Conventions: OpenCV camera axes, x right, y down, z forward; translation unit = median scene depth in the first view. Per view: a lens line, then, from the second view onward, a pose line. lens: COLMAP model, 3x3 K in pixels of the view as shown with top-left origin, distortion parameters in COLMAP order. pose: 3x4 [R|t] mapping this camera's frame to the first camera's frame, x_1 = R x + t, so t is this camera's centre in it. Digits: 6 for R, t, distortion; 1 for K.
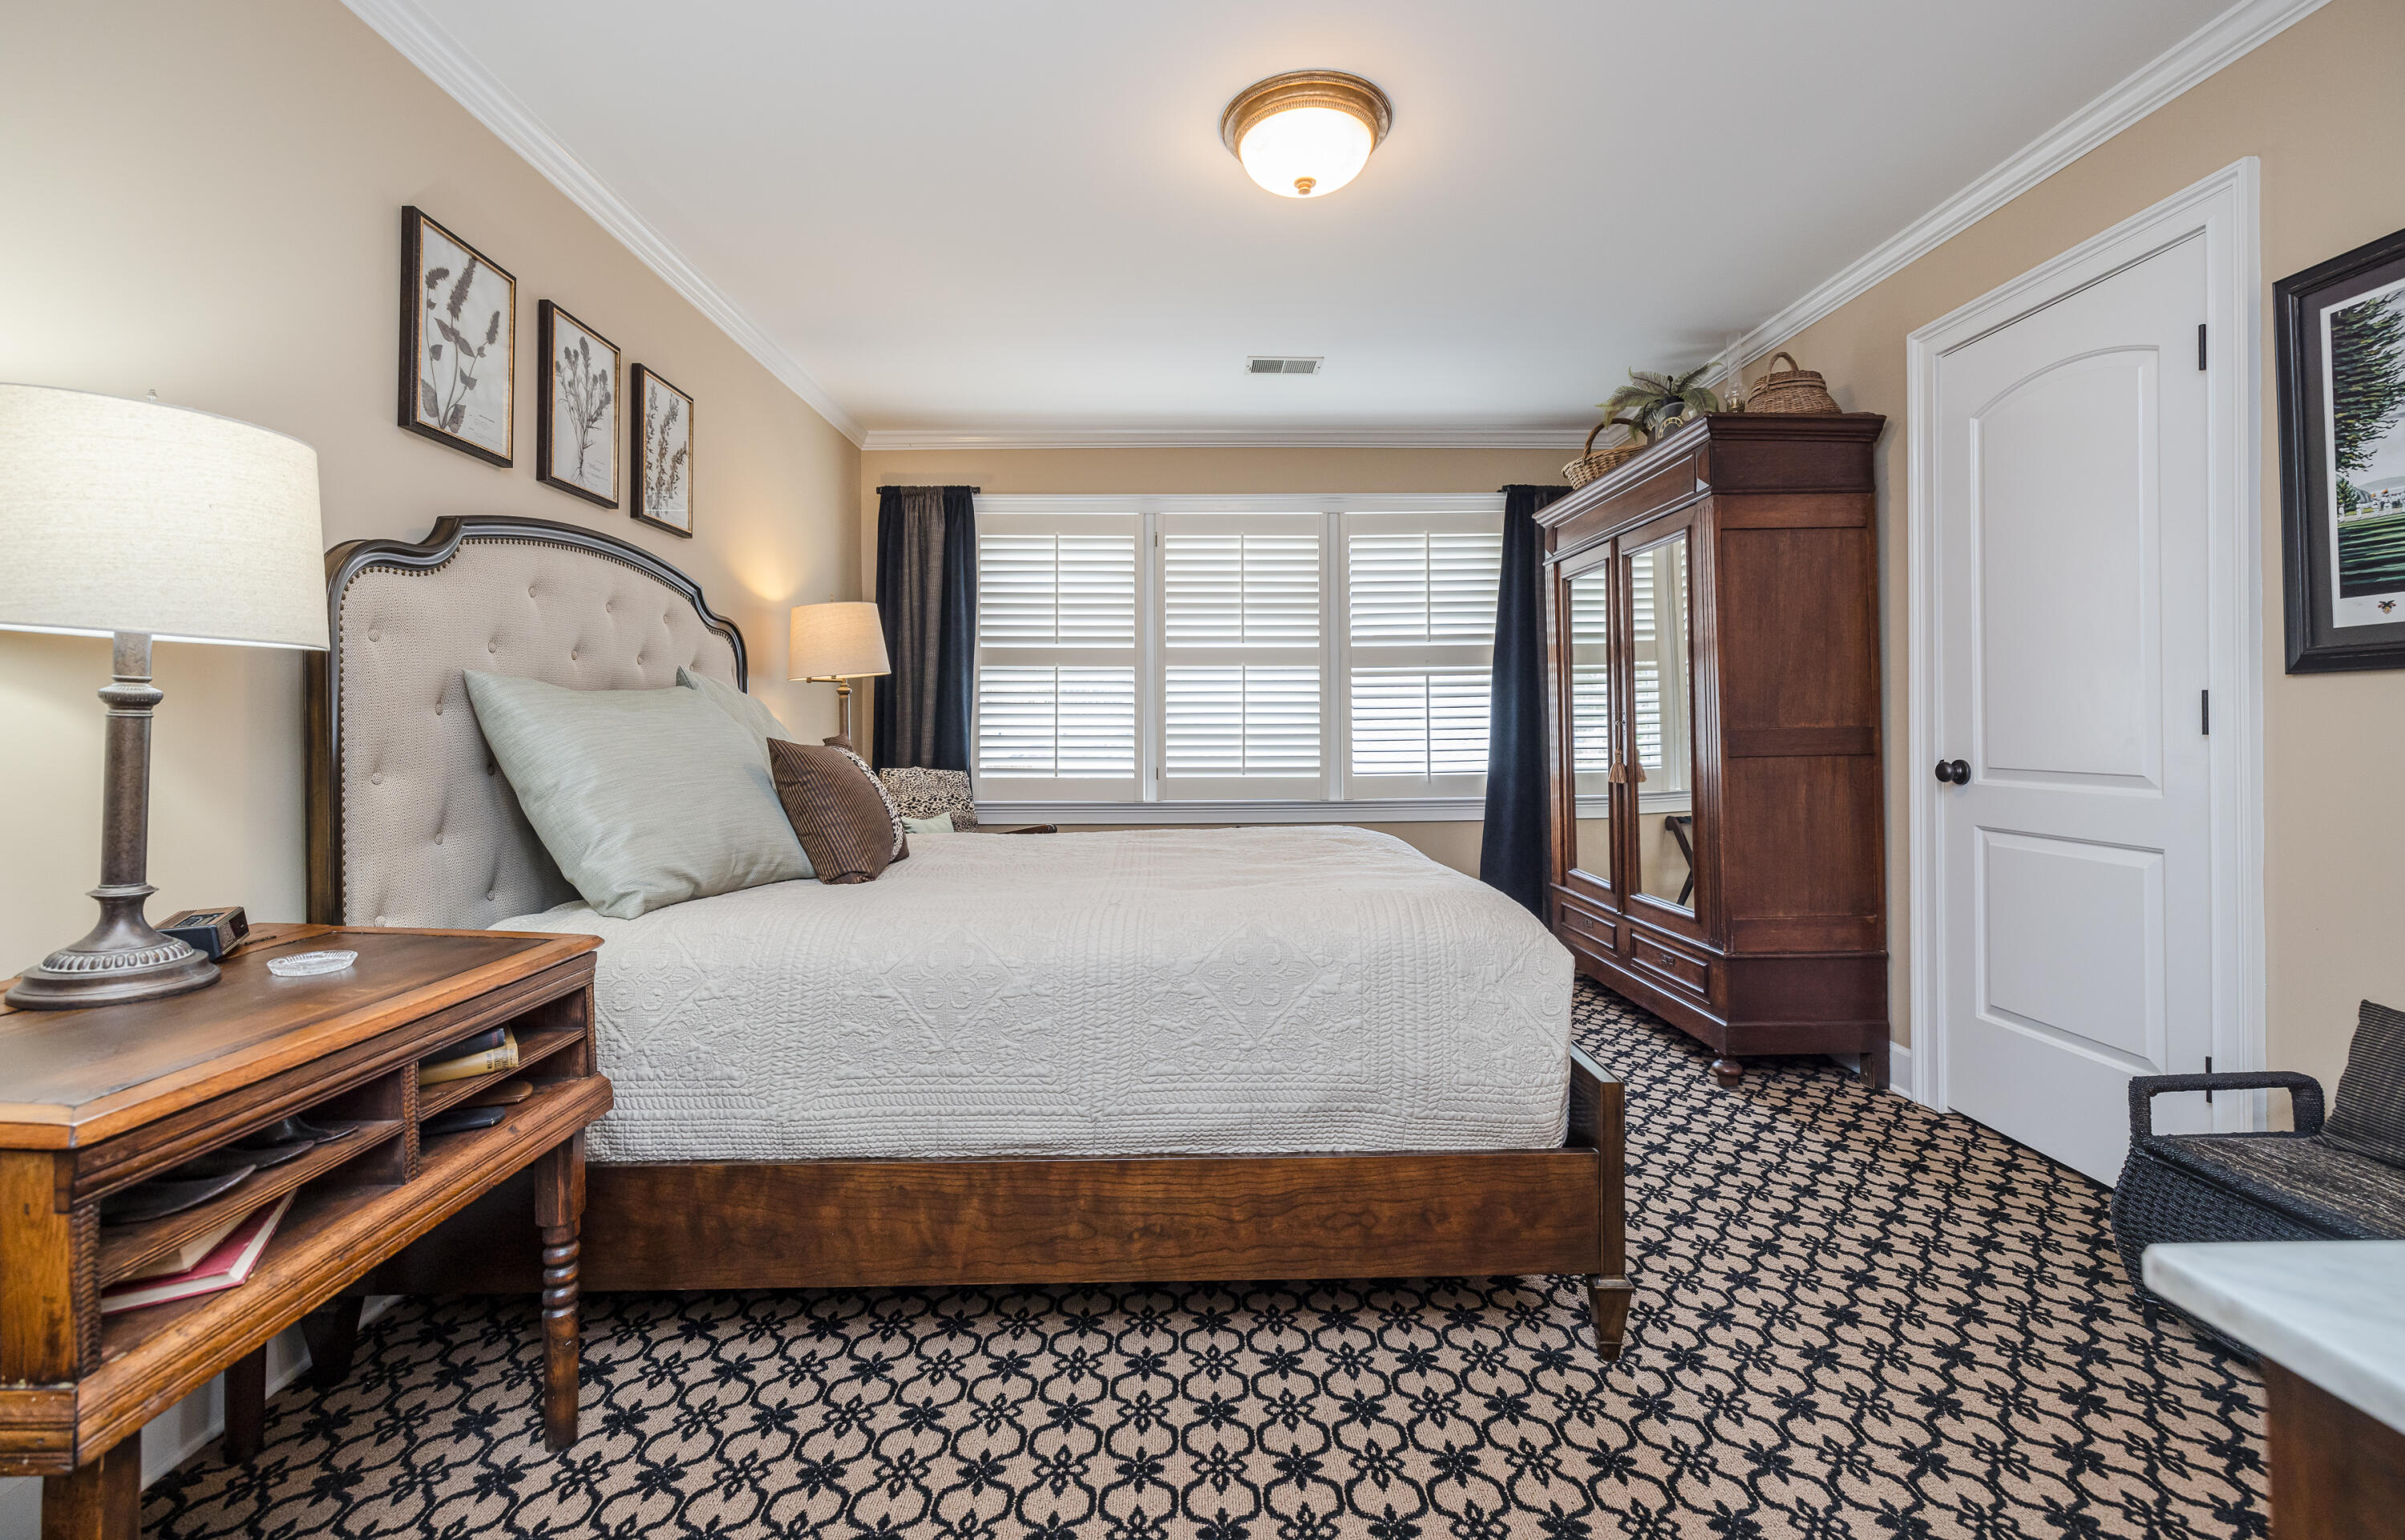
lens RADIAL K [[1006.8, 0, 1188.1], [0, 1006.8, 718.6], [0, 0, 1]] dist [-0.002609, 0.000303]
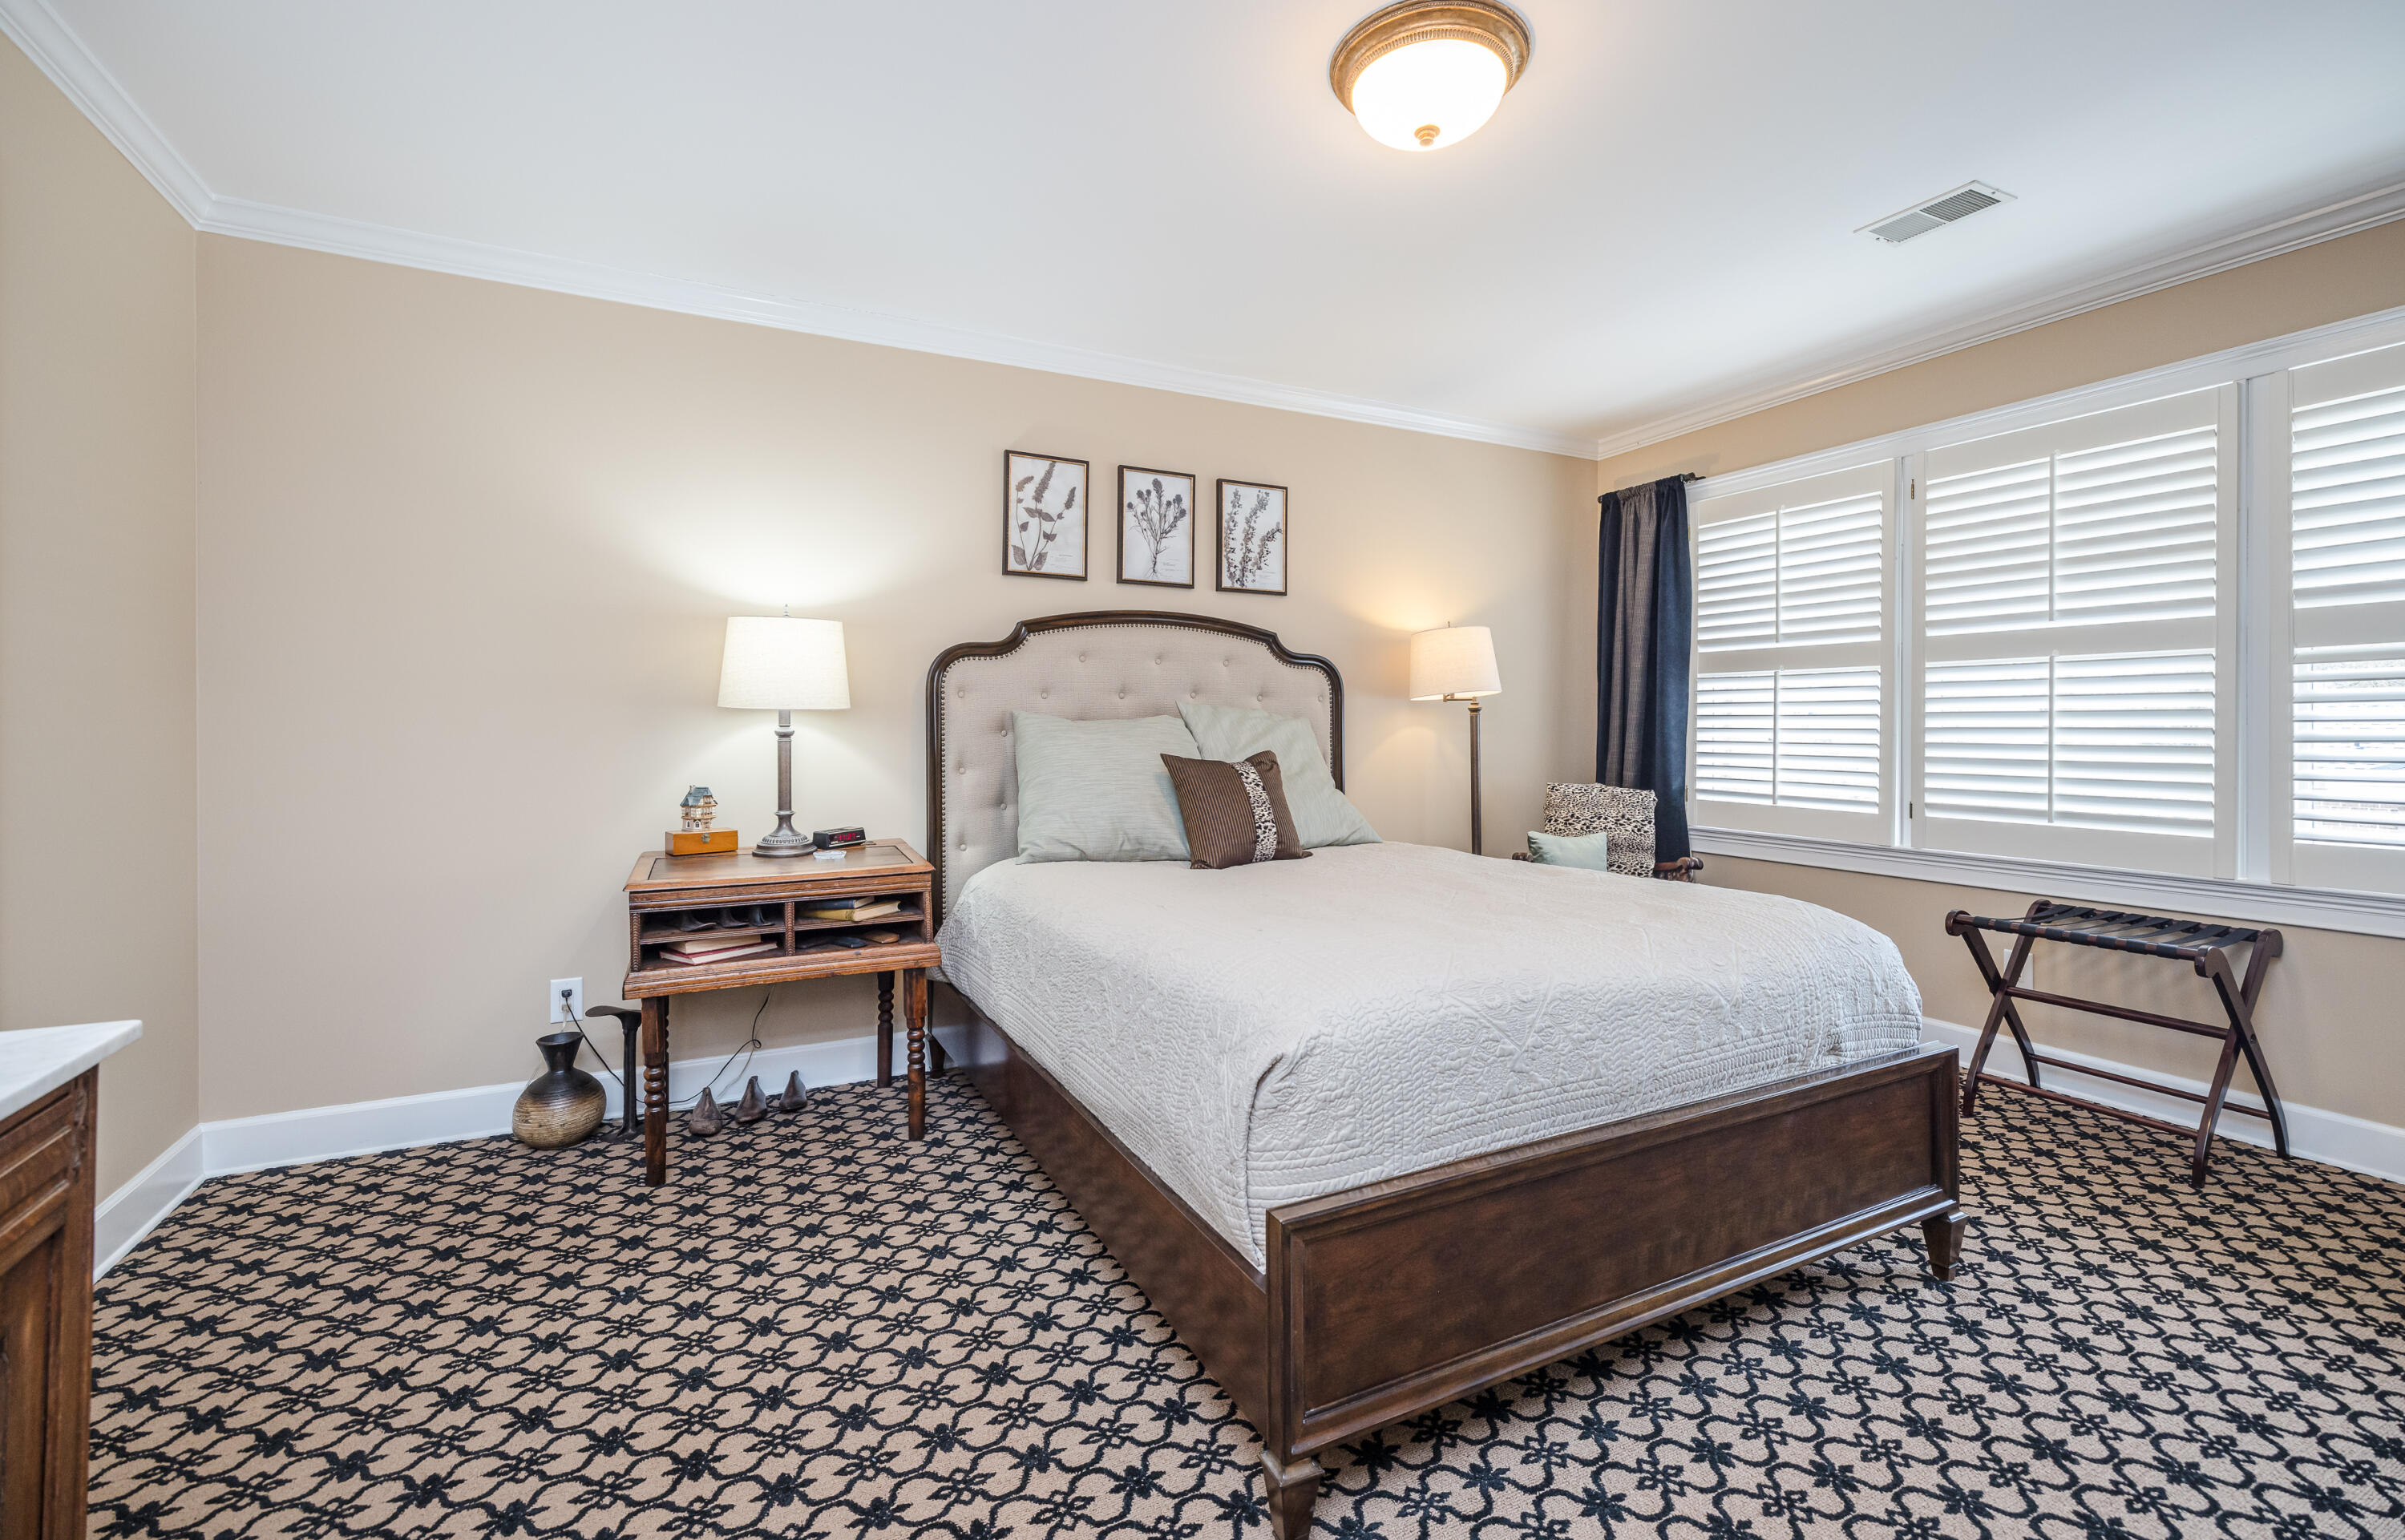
lens RADIAL K [[1006.8, 0, 1187.2], [0, 1006.8, 721.3], [0, 0, 1]] dist [-0.002609, 0.000303]
pose [[0.435178, -0.004103, -0.900335, 0.479906], [0.004202, 0.999988, -0.002526, -0.012572], [0.900335, -0.002684, 0.435190, 0.256398]]
